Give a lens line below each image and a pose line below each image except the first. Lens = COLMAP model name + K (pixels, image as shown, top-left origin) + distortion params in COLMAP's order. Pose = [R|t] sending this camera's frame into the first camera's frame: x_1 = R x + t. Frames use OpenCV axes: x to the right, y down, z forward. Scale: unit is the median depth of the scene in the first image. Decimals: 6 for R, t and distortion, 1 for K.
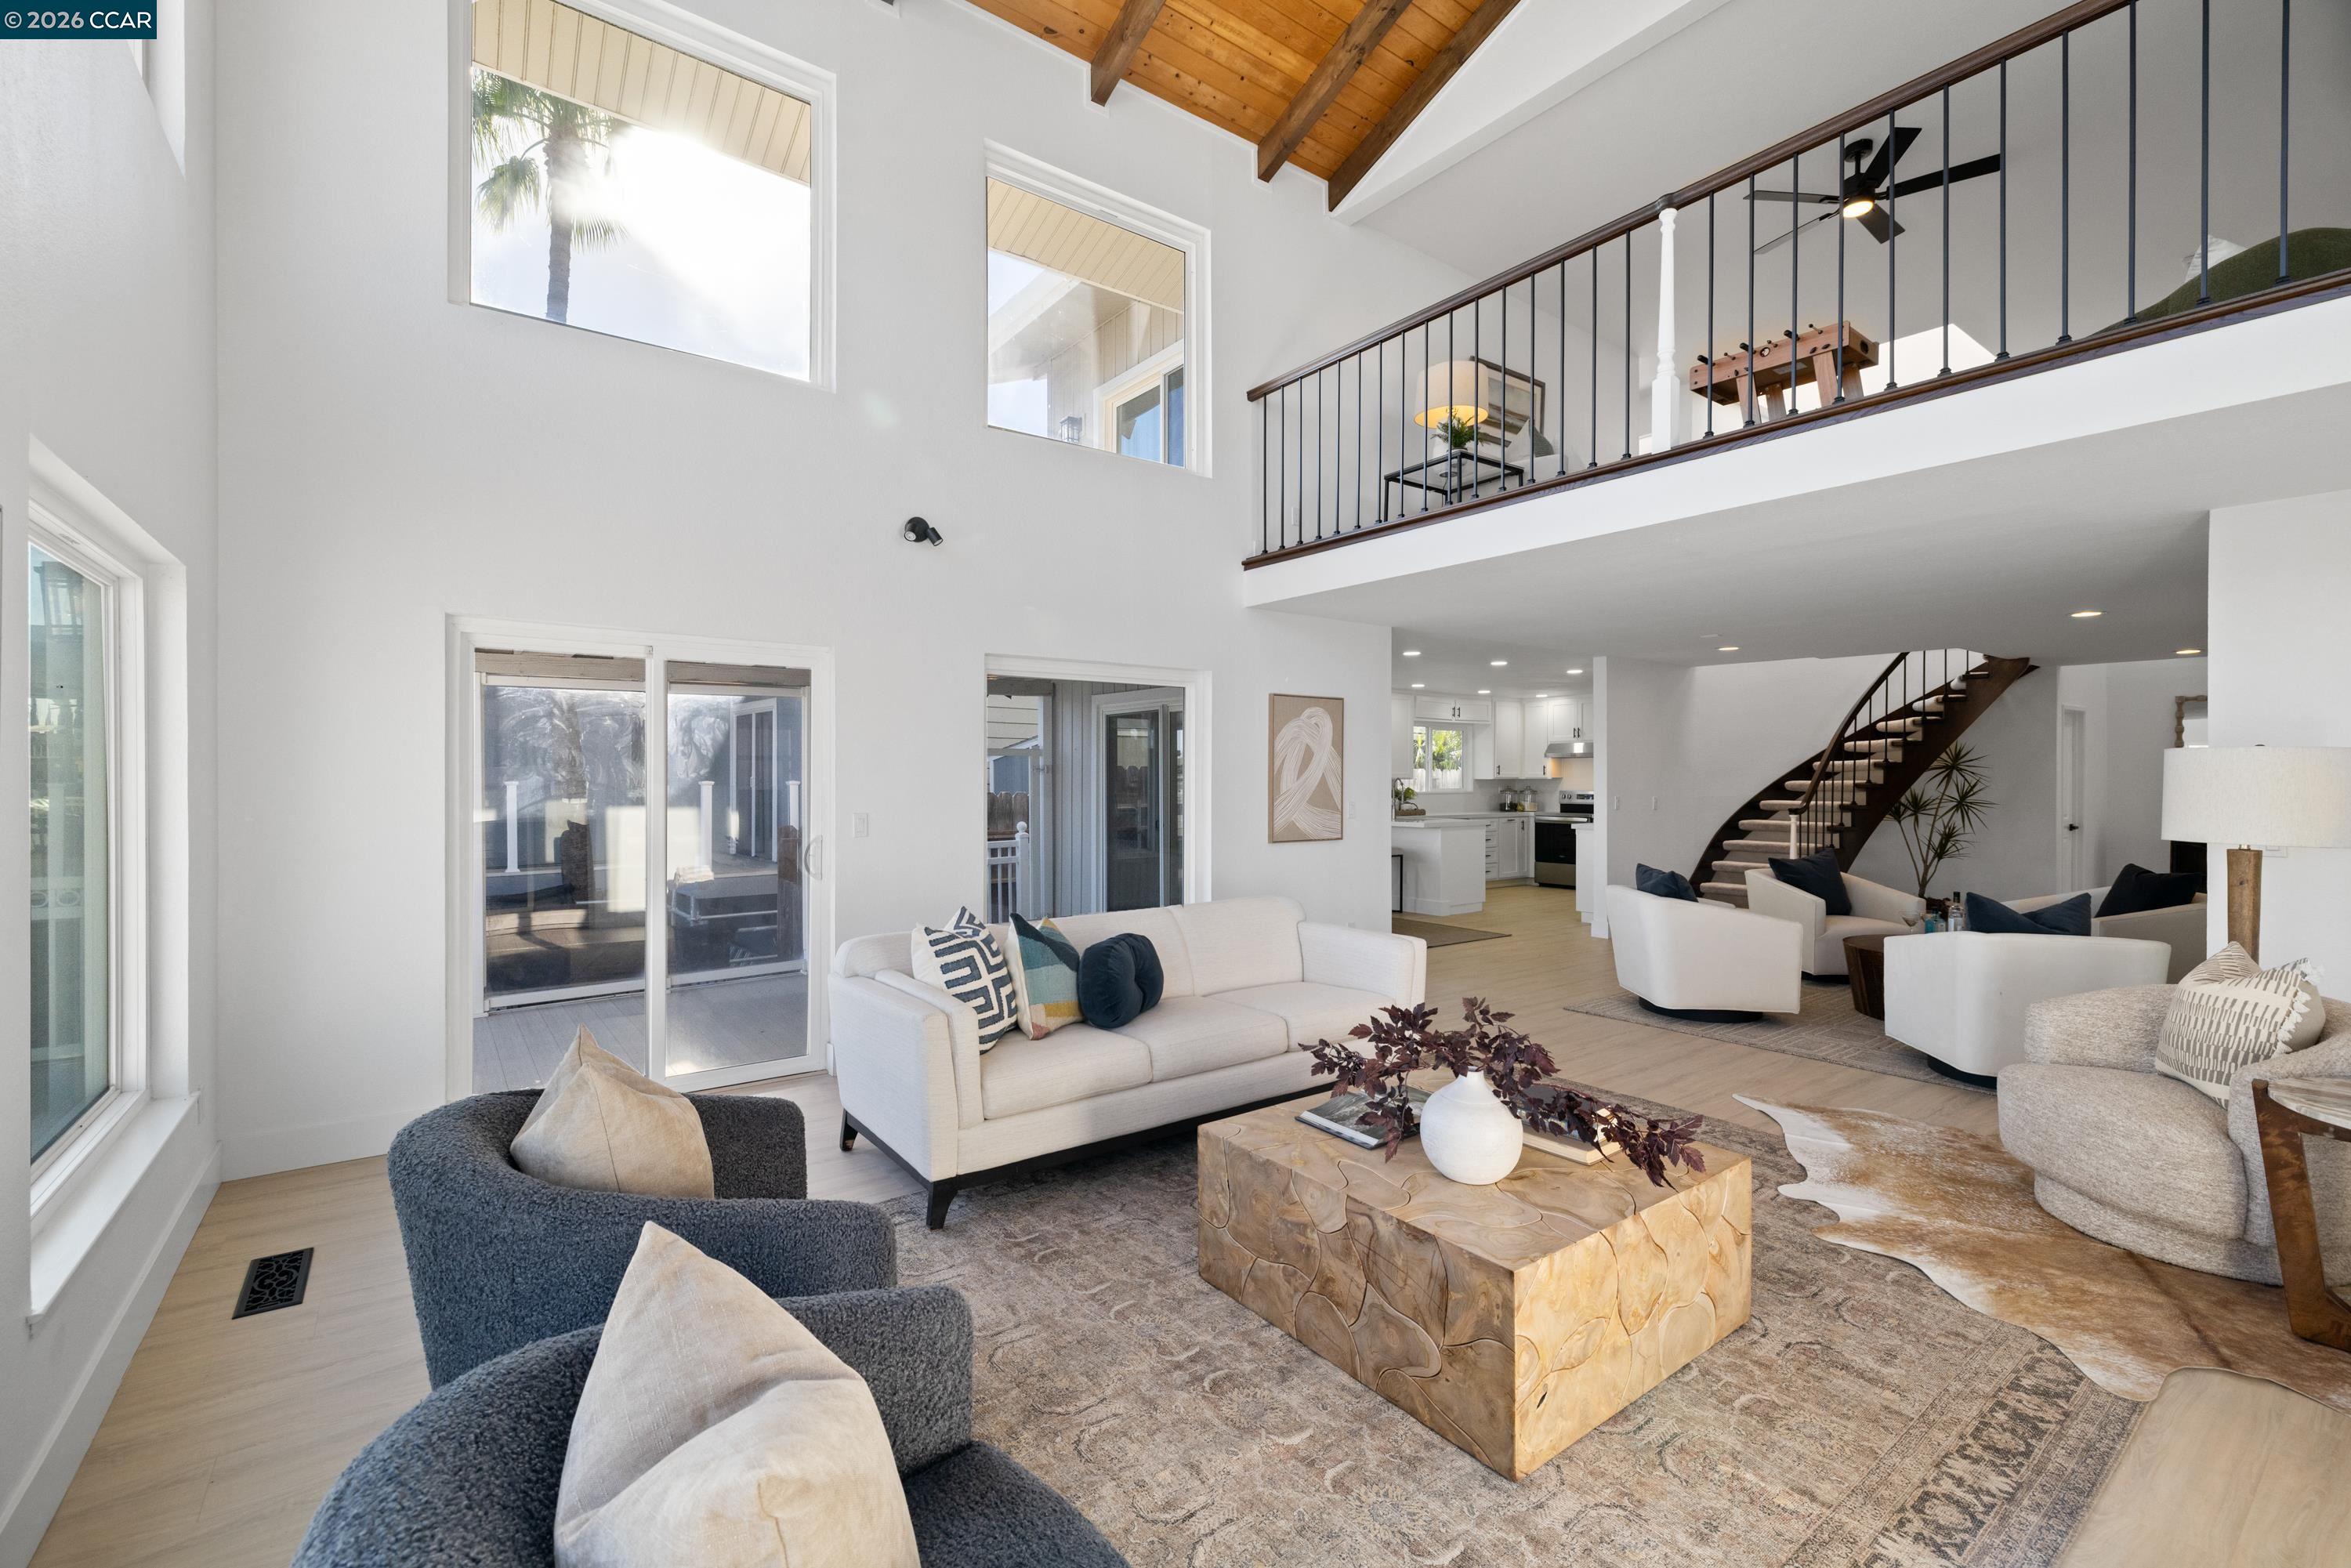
lens RADIAL K [[1020.6, 0, 1157.7], [0, 1020.6, 771.8], [0, 0, 1]] dist [0.016796, -0.001622]
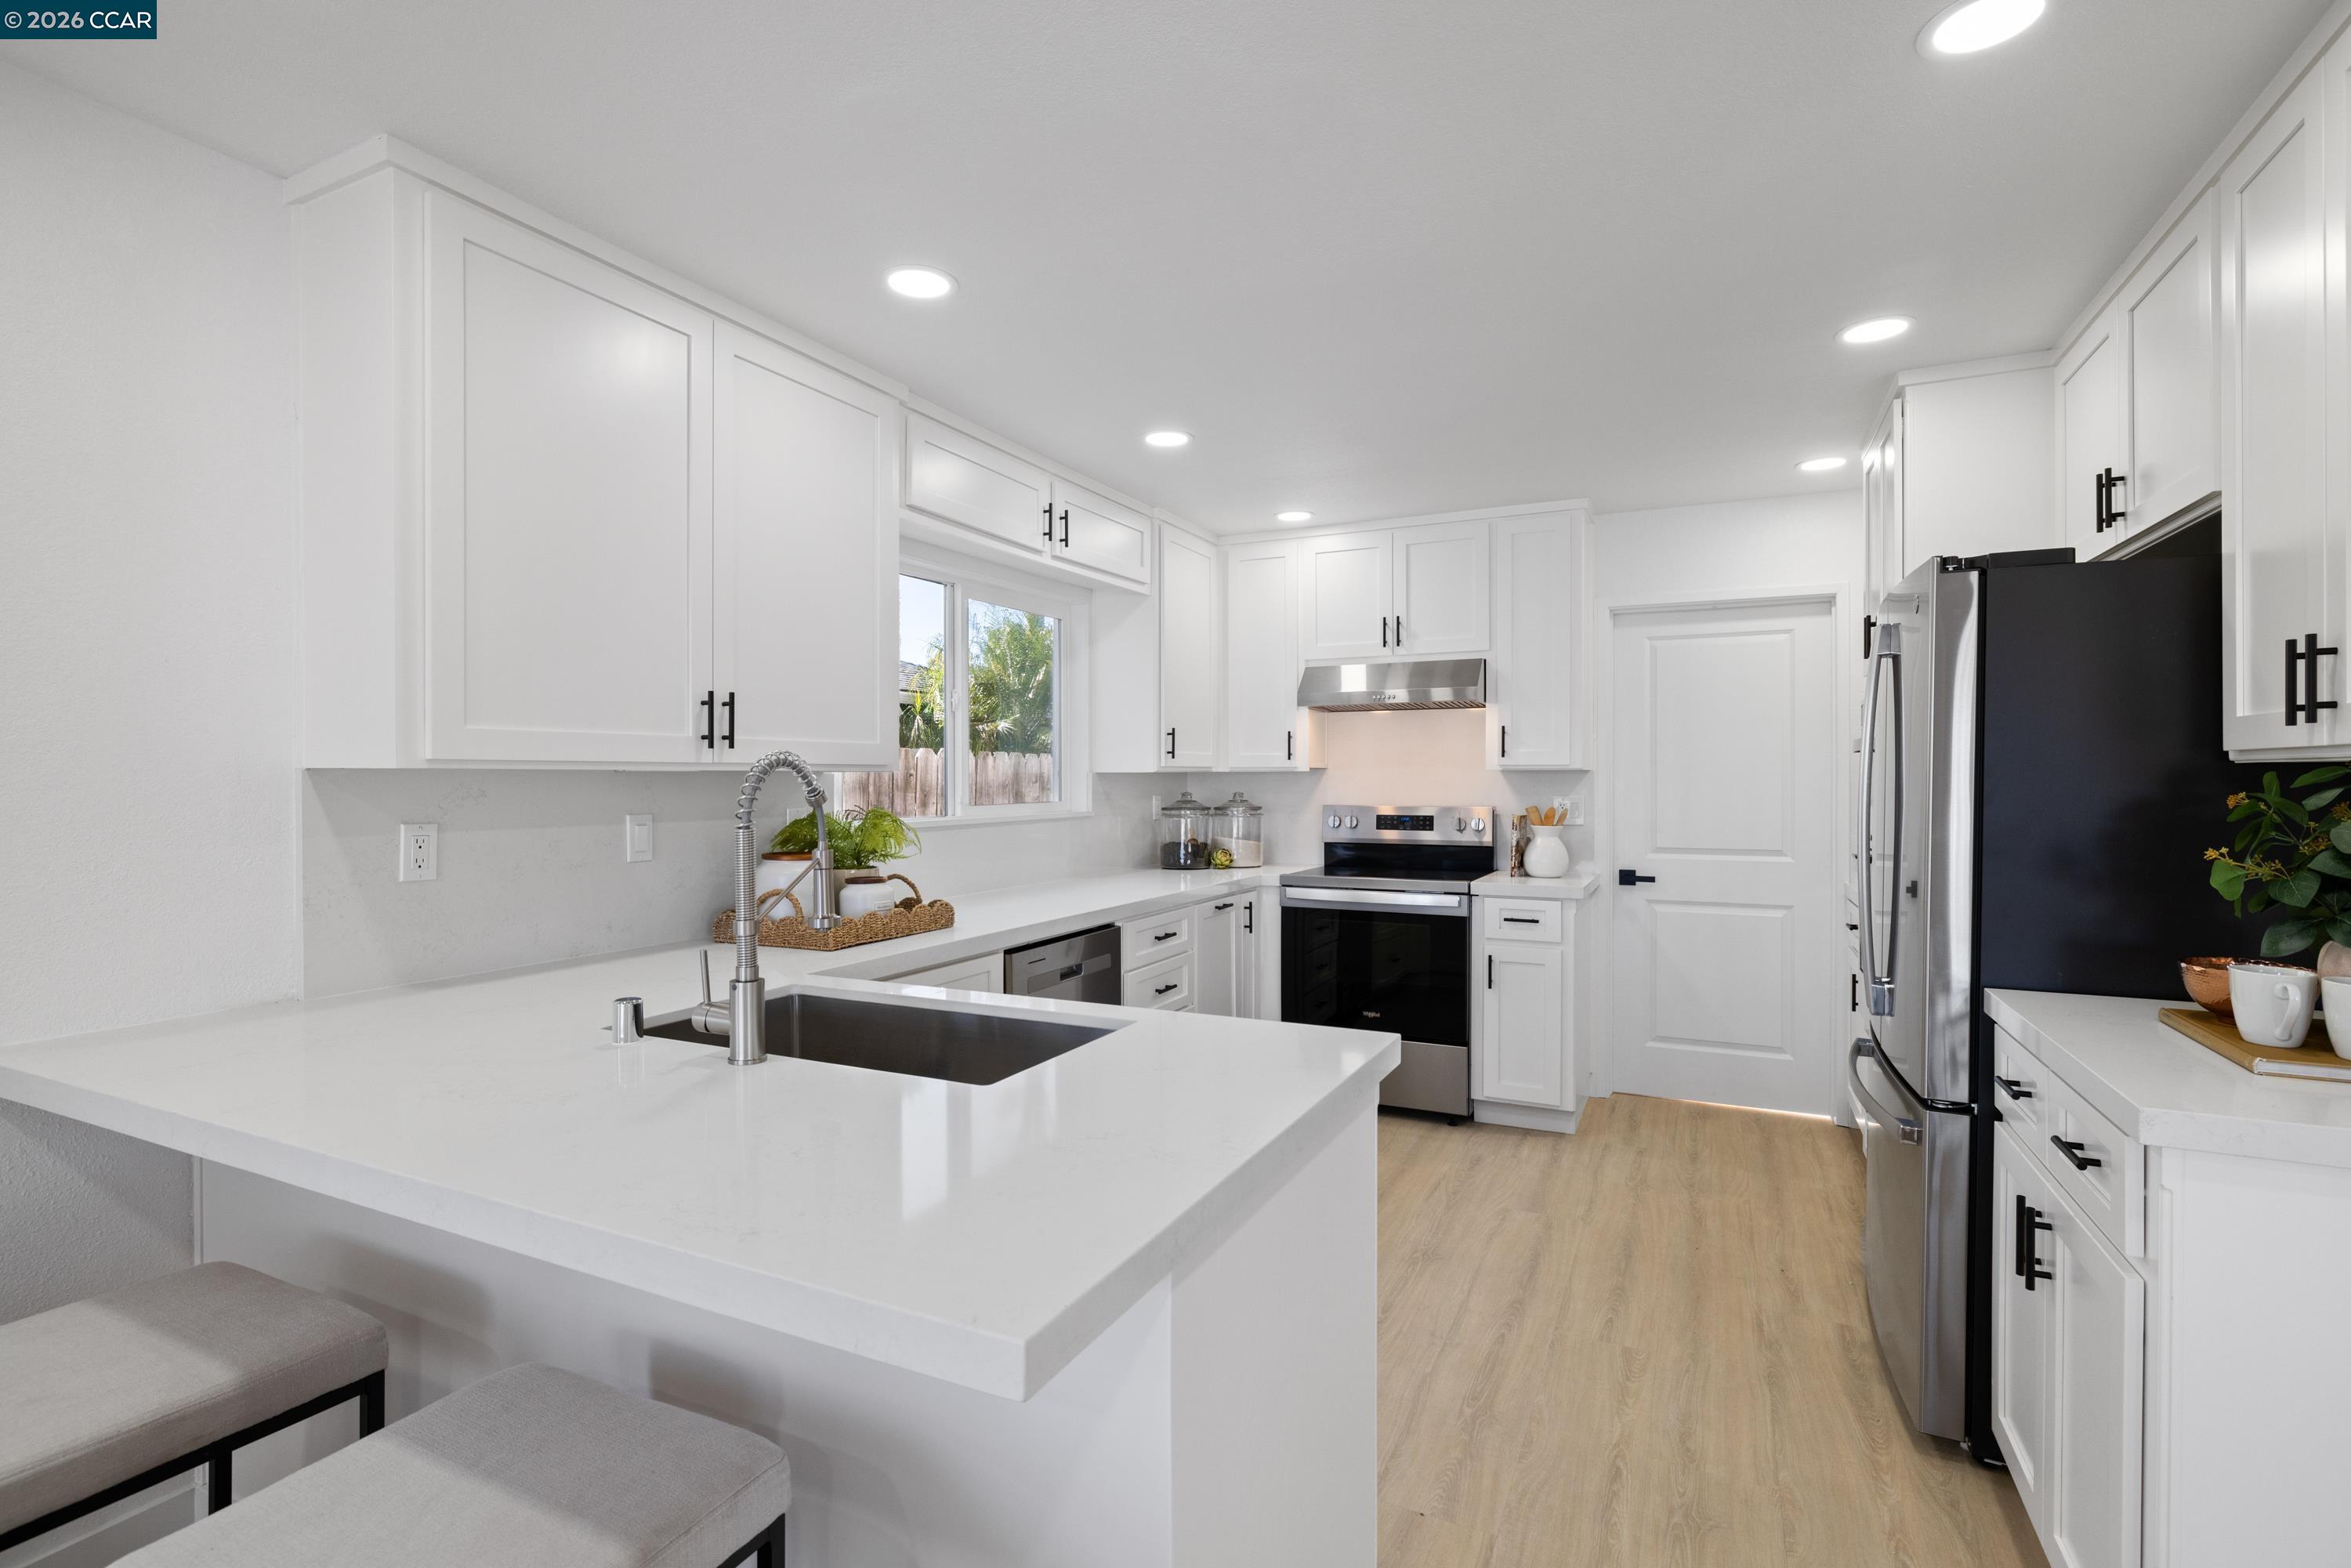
lens RADIAL K [[1092.7, 0, 1180.9], [0, 1092.7, 783.4], [0, 0, 1]] dist [0.007499, -0.002390]
pose [[0.888068, -0.007856, 0.459645, 0.412176], [0.002769, 0.999927, 0.011739, 0.014749], [-0.459704, -0.009152, 0.888025, 1.606029]]
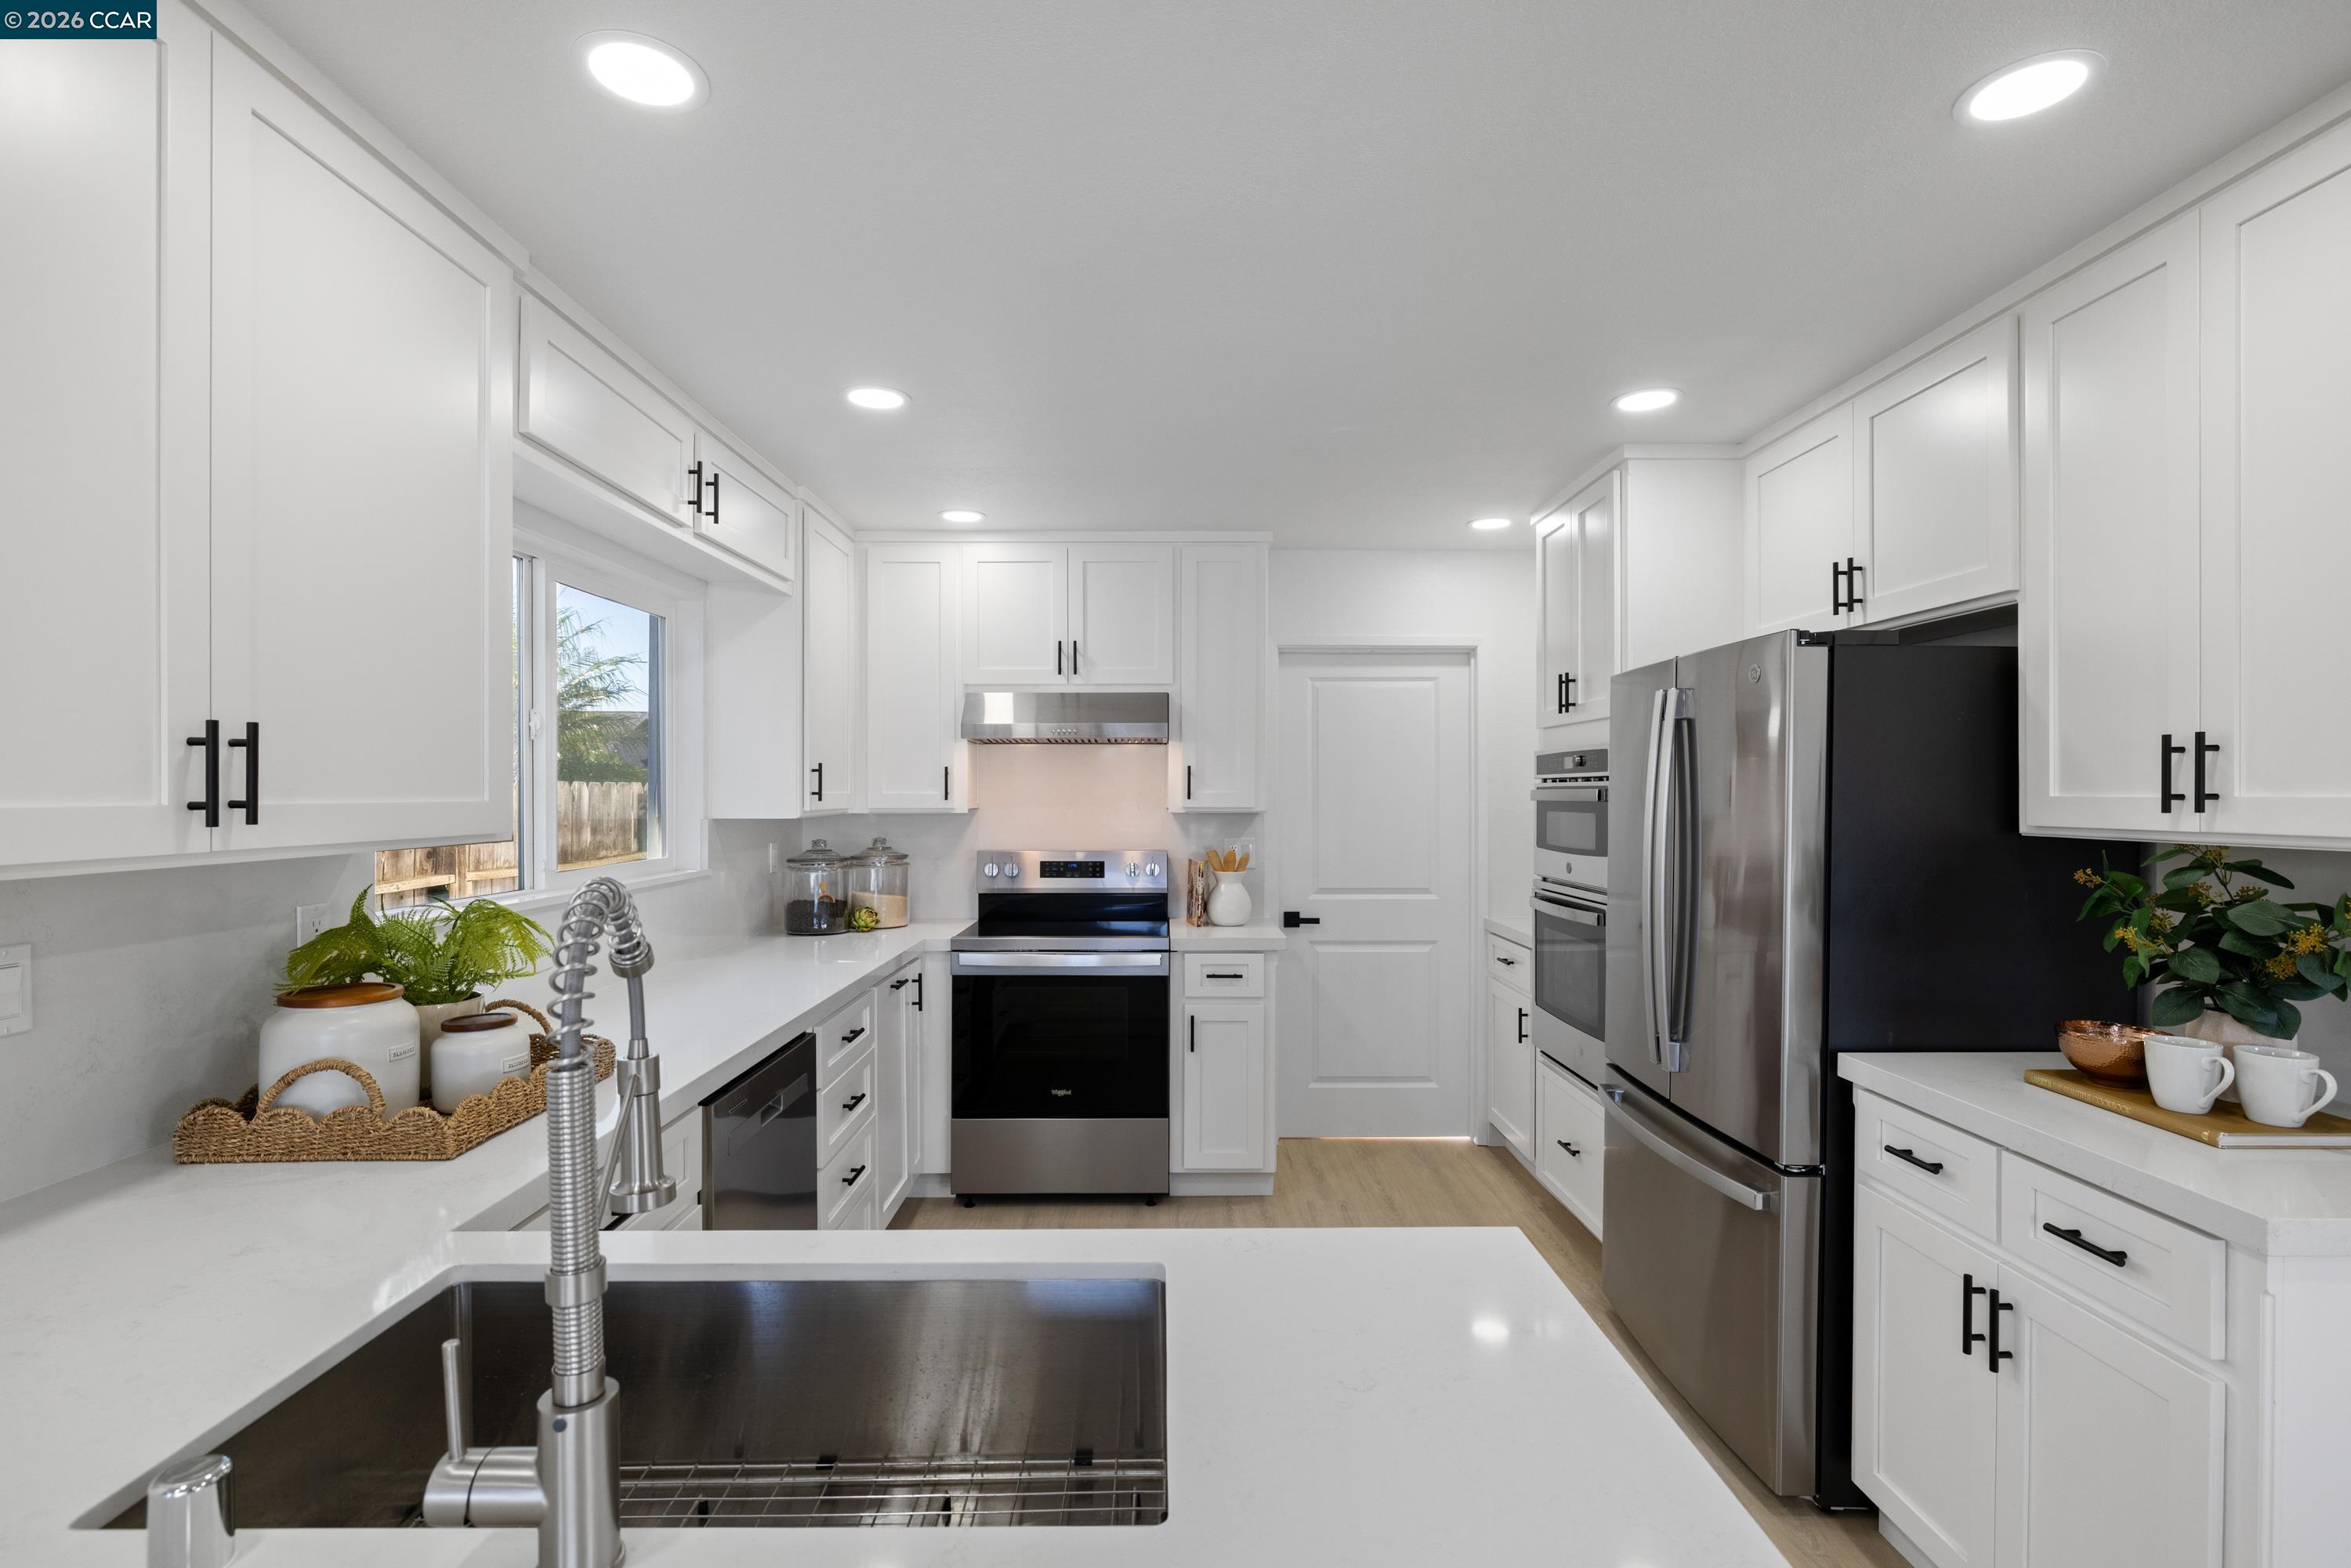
lens RADIAL K [[1092.7, 0, 1169.1], [0, 1092.7, 797.7], [0, 0, 1]] dist [0.007499, -0.002390]
pose [[0.593002, -0.007993, 0.805161, 0.379210], [-0.001845, 0.999935, 0.011285, -0.003494], [-0.805199, -0.008178, 0.592949, 1.772417]]
